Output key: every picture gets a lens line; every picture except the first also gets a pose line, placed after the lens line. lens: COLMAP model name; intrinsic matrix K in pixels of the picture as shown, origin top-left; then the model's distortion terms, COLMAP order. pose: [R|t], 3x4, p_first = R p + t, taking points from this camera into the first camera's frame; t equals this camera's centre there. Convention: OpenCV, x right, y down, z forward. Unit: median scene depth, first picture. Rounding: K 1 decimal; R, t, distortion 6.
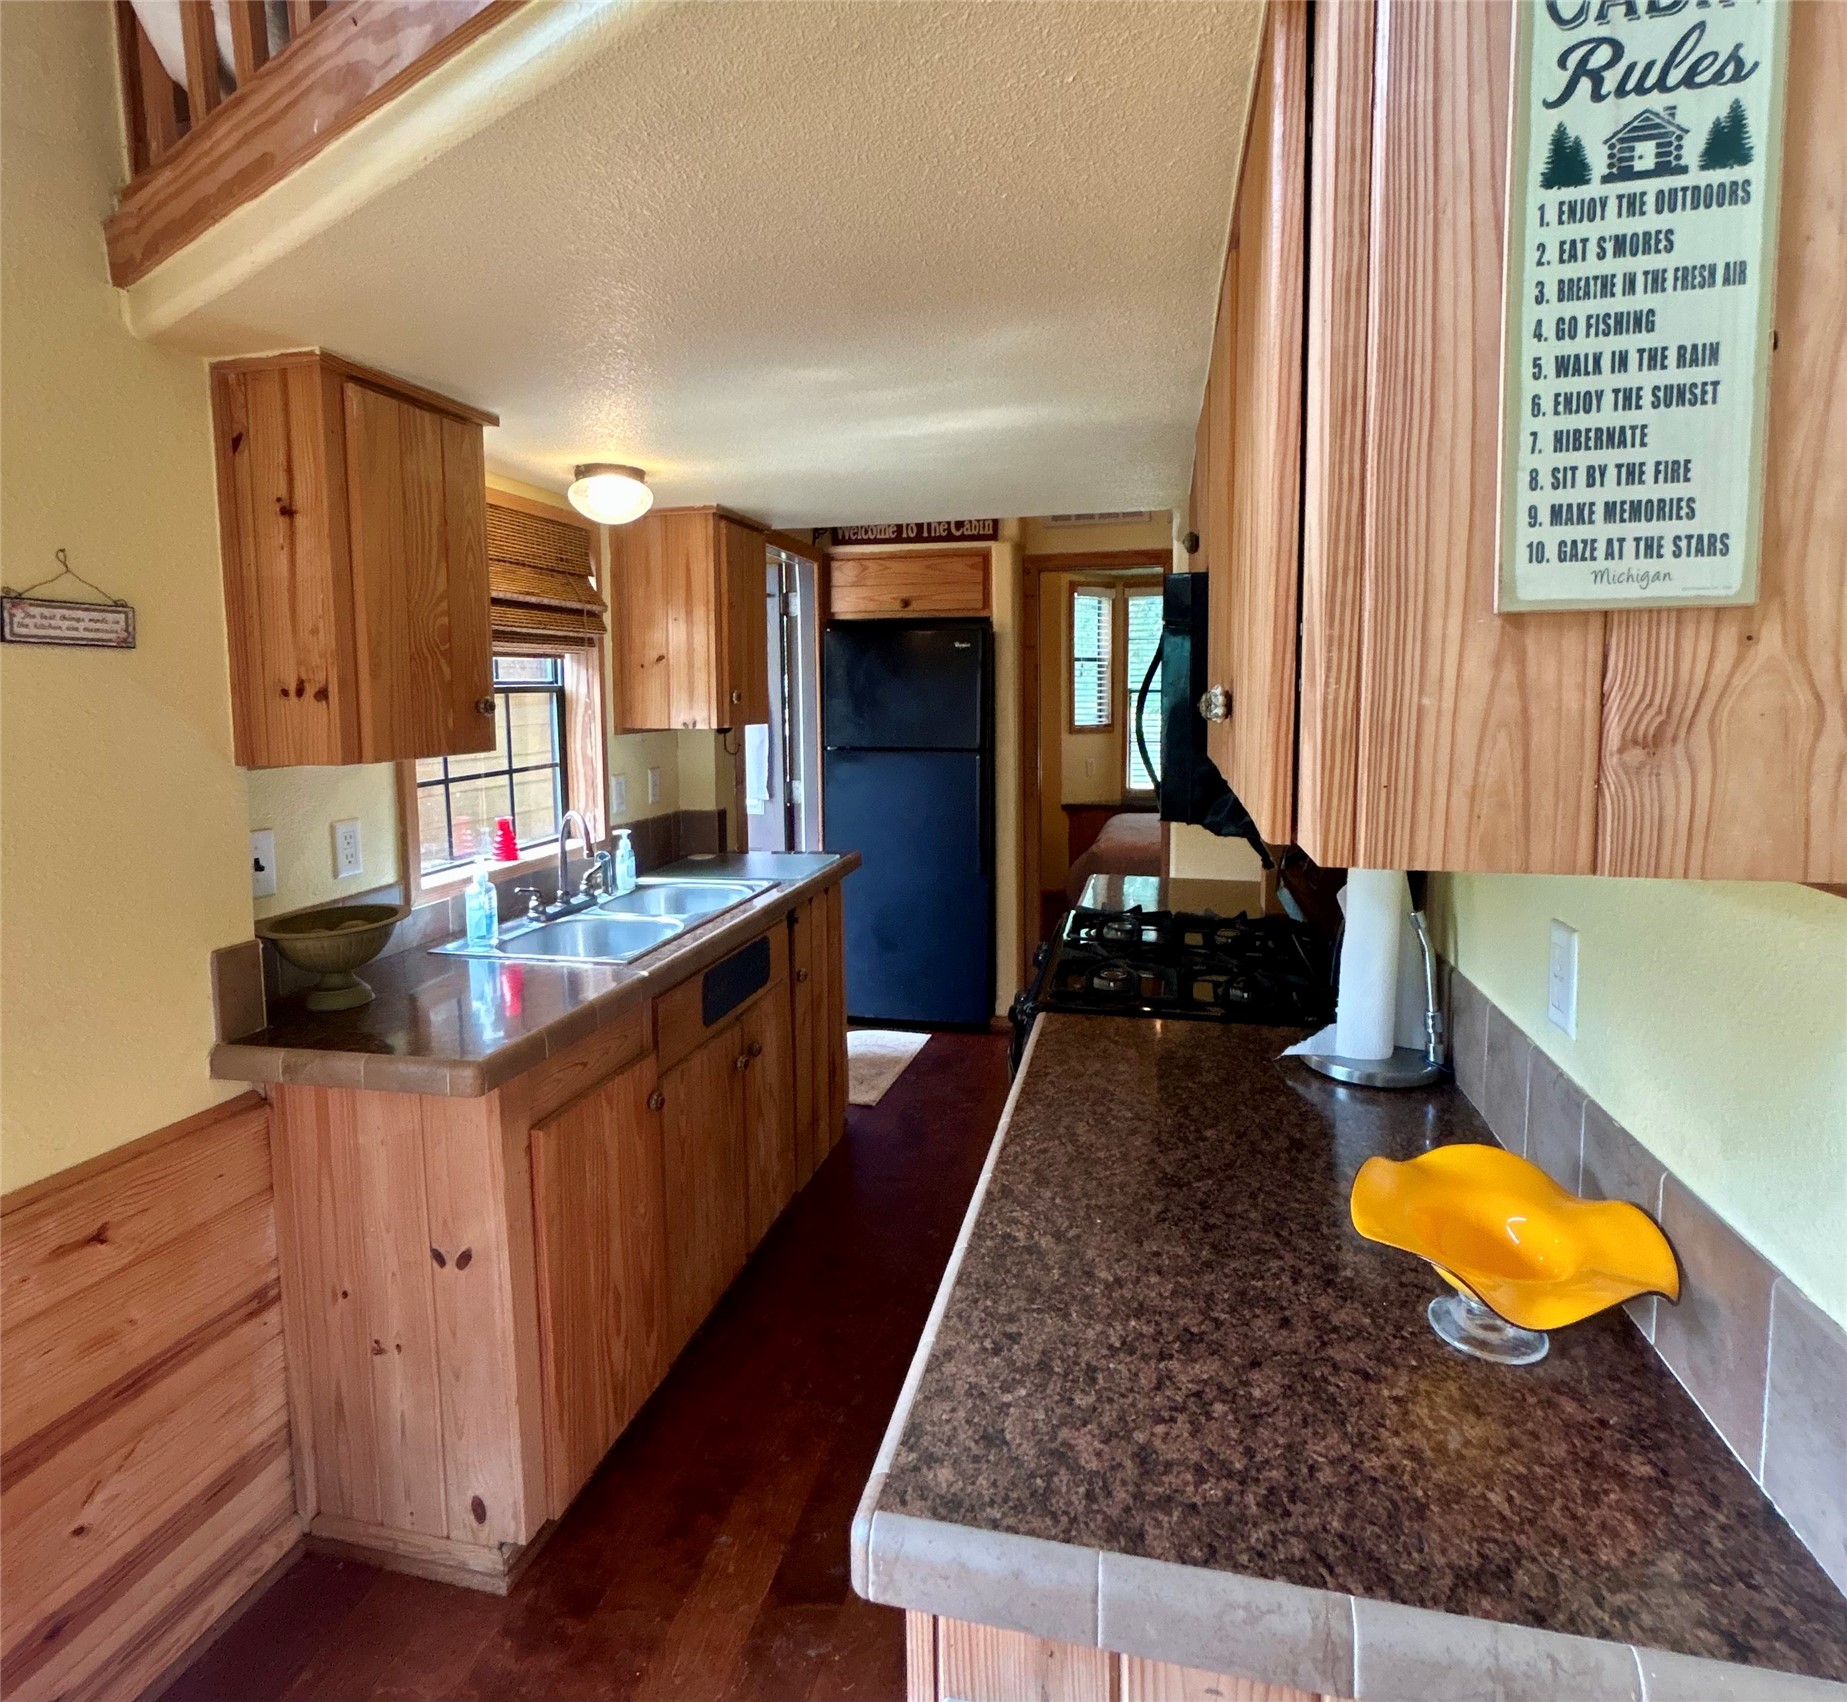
lens RADIAL K [[982.2, 0, 925.3], [0, 982.2, 808.8], [0, 0, 1]] dist [-0.002239, -0.000688]
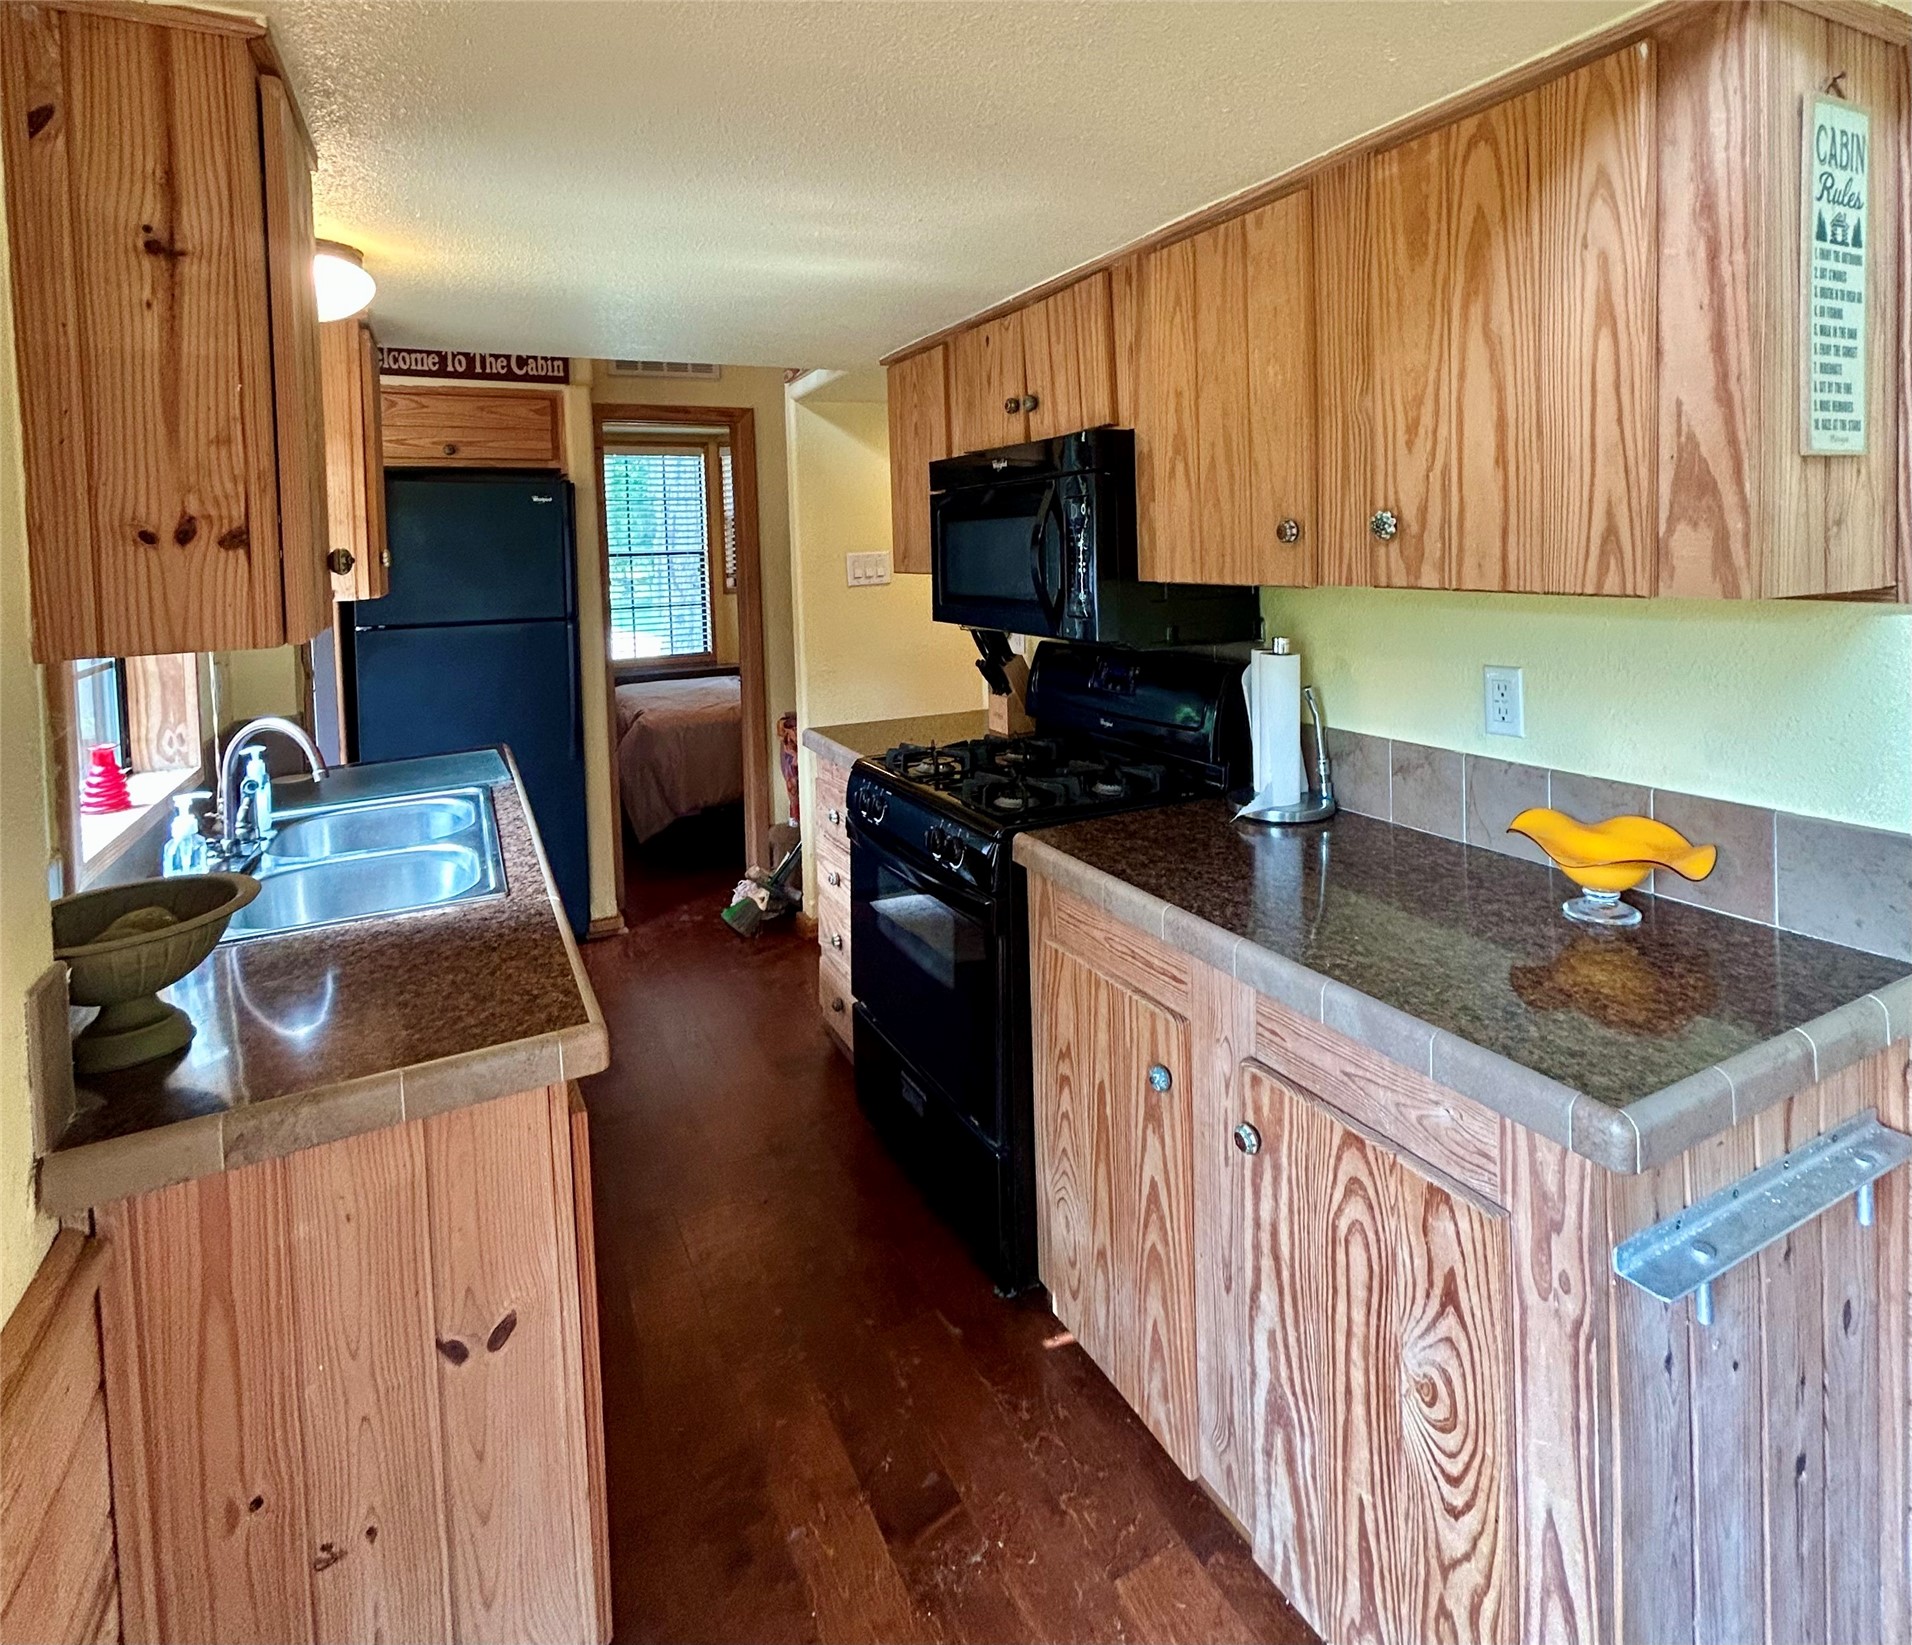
lens RADIAL K [[1029.6, 0, 953.6], [0, 1029.6, 624.0], [0, 0, 1]] dist [-0.006002, -0.000449]
pose [[0.769015, -0.063354, 0.636084, -0.633823], [0.100682, 0.994661, -0.022655, 0.000818], [-0.631252, 0.081464, 0.771288, 0.178109]]
